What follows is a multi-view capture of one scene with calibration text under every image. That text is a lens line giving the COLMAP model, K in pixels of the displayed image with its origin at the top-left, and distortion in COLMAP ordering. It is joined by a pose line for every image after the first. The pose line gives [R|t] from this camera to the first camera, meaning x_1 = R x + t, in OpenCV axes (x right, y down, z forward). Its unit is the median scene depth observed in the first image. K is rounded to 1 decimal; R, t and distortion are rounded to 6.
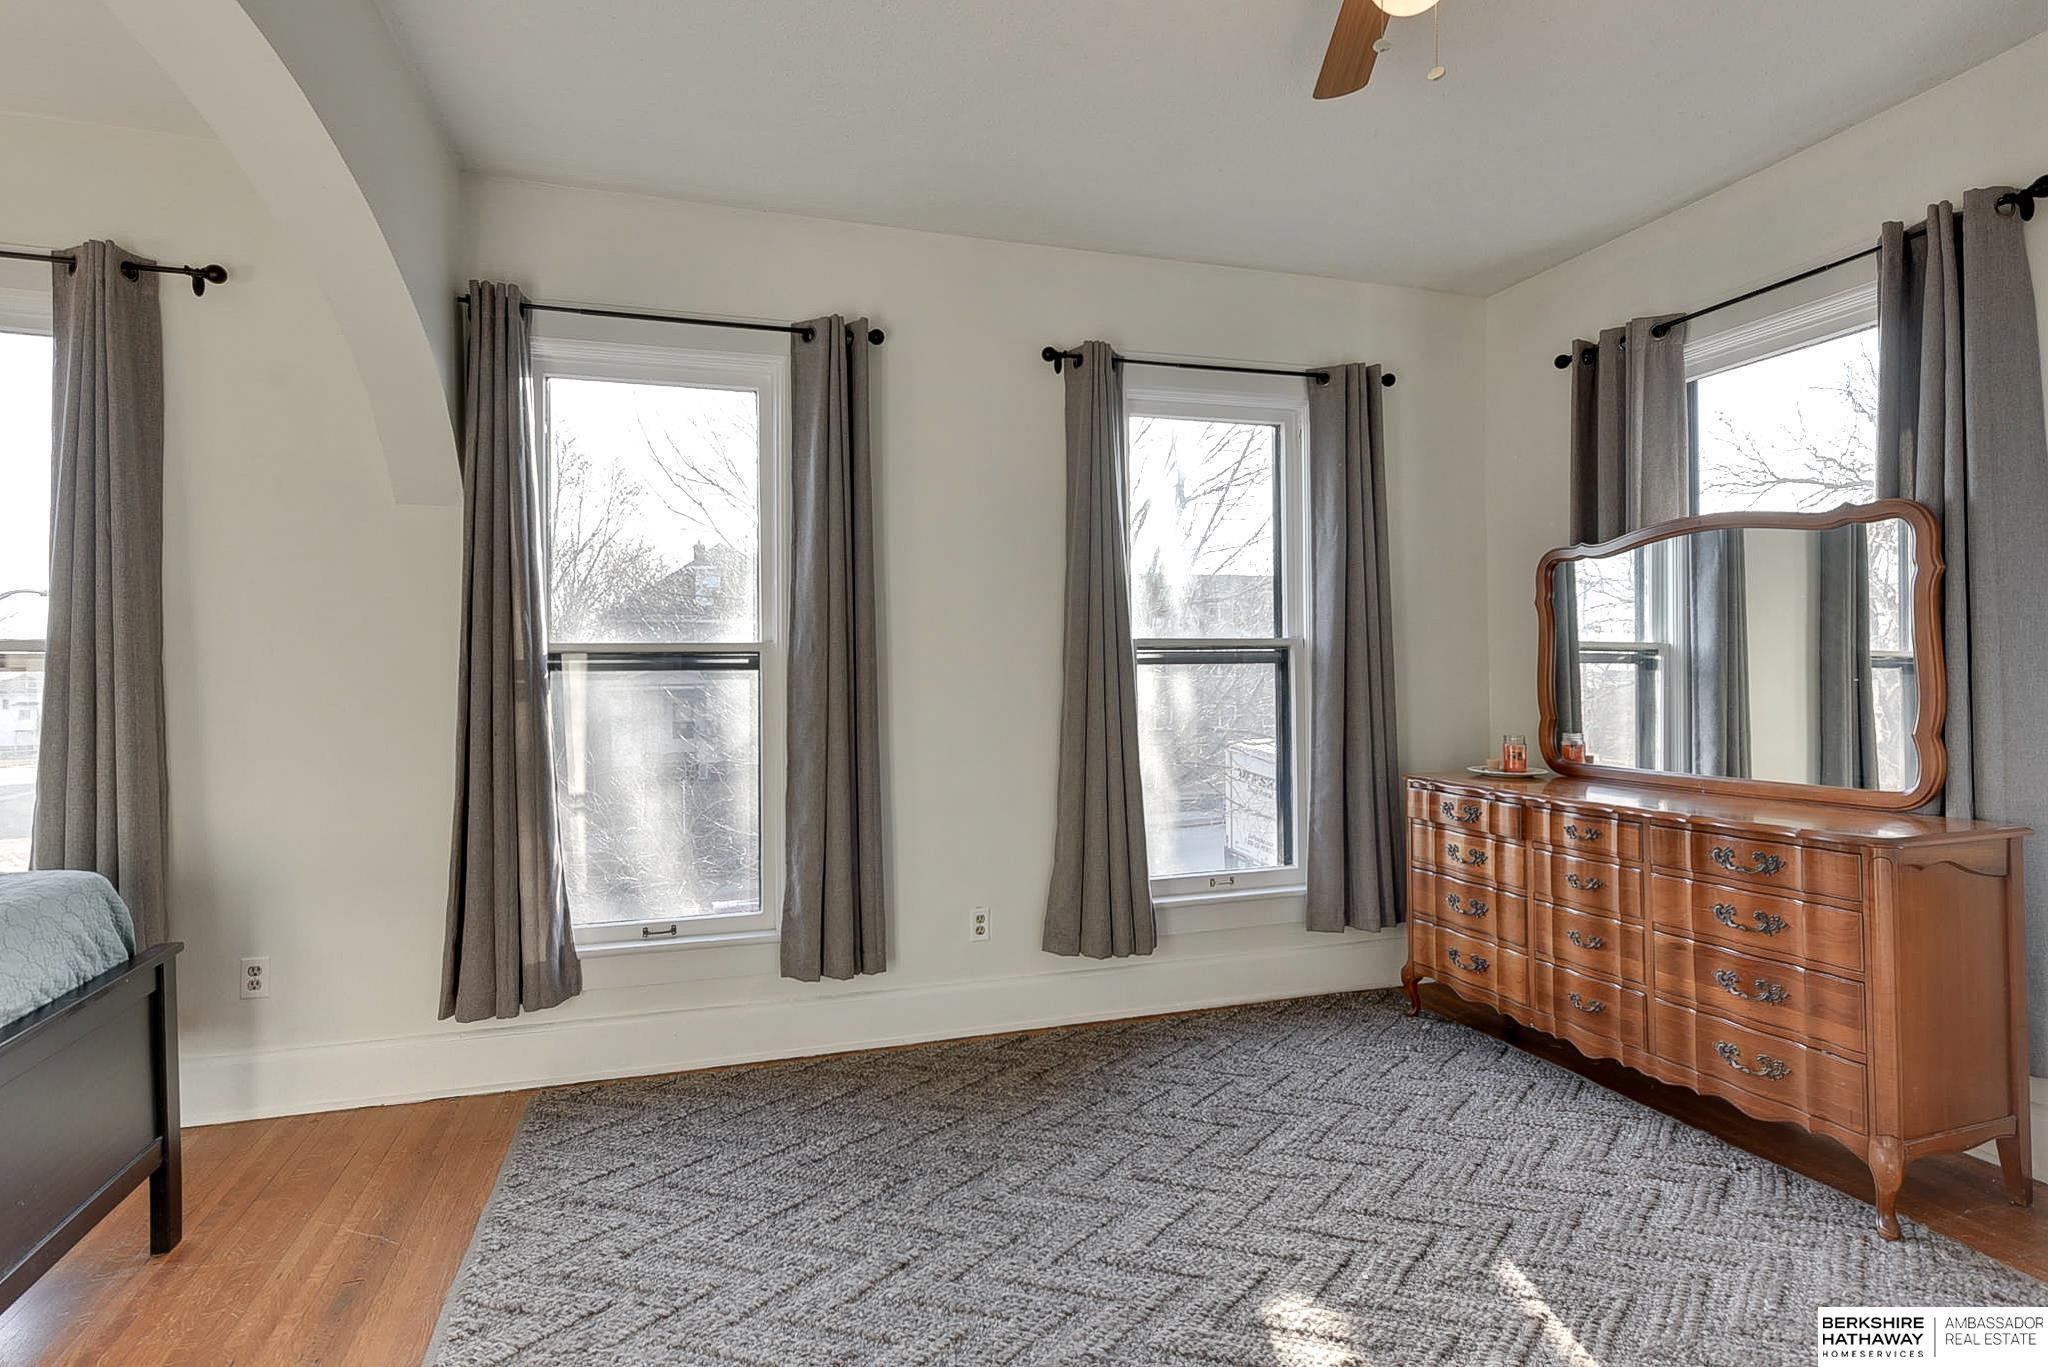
lens RADIAL K [[975.2, 0, 1015.7], [0, 975.2, 656.6], [0, 0, 1]] dist [0.002141, 0.000010]
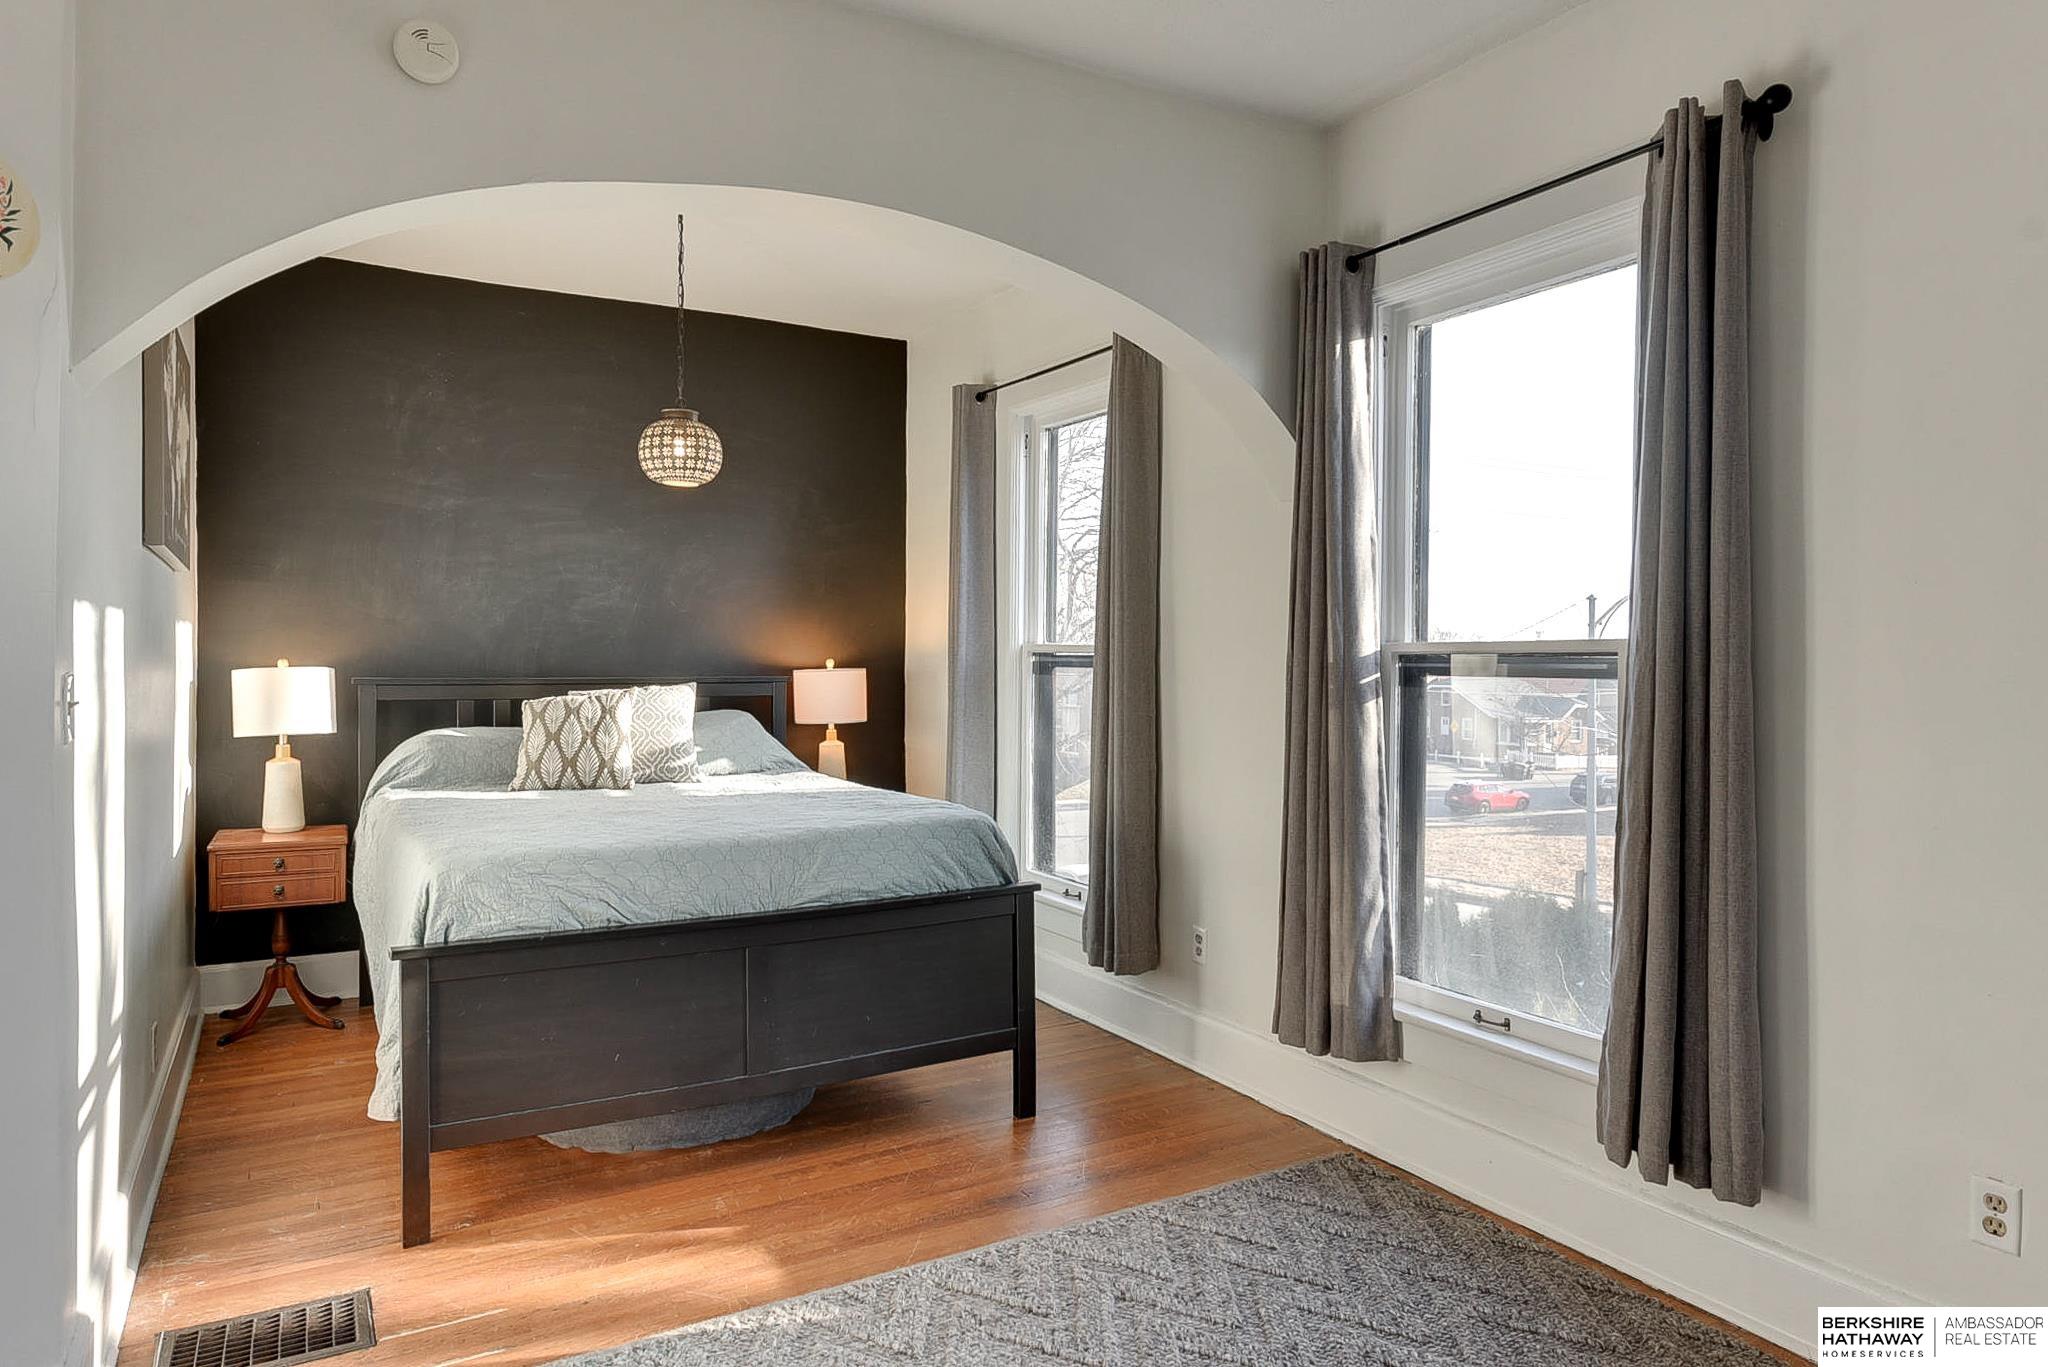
lens RADIAL K [[1237.8, 0, 1024.0], [0, 1237.8, 683.5], [0, 0, 1]] dist [0.001270, -0.001117]
pose [[0.238081, 0.025444, -0.970912, 0.508367], [-0.000560, 0.999660, 0.026060, -0.006446], [0.971245, -0.005660, 0.238014, 0.443795]]
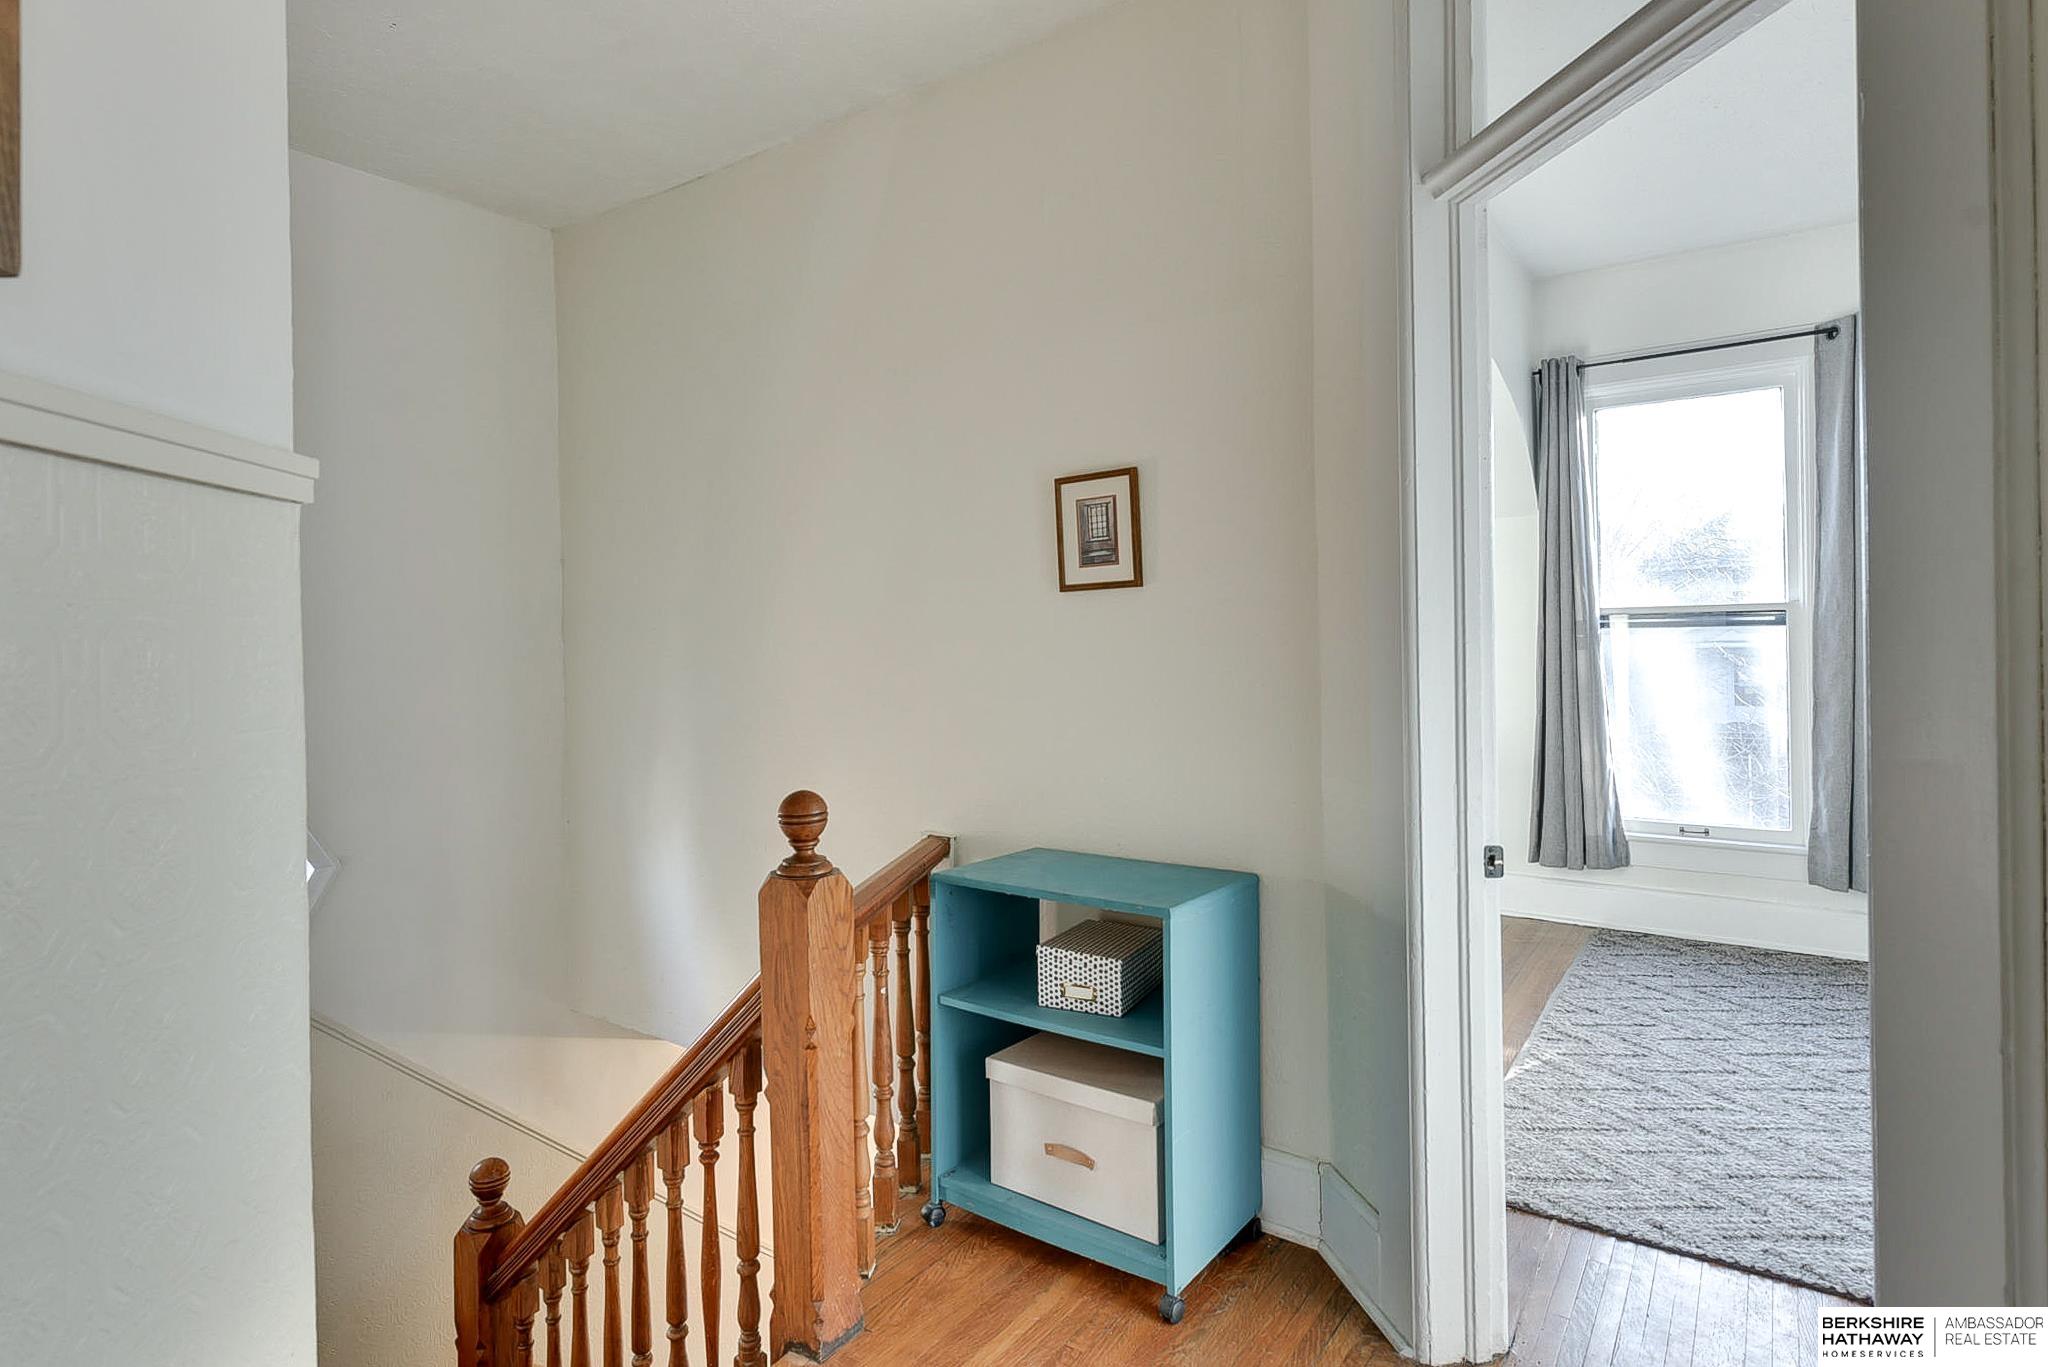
lens RADIAL K [[1070.7, 0, 1027.1], [0, 1070.7, 635.3], [0, 0, 1]] dist [0.021604, -0.000186]
pose [[0.604224, -0.004460, -0.796802, 0.246115], [0.020289, 0.999746, 0.009790, -0.006526], [0.796556, -0.022082, 0.604162, -0.569237]]
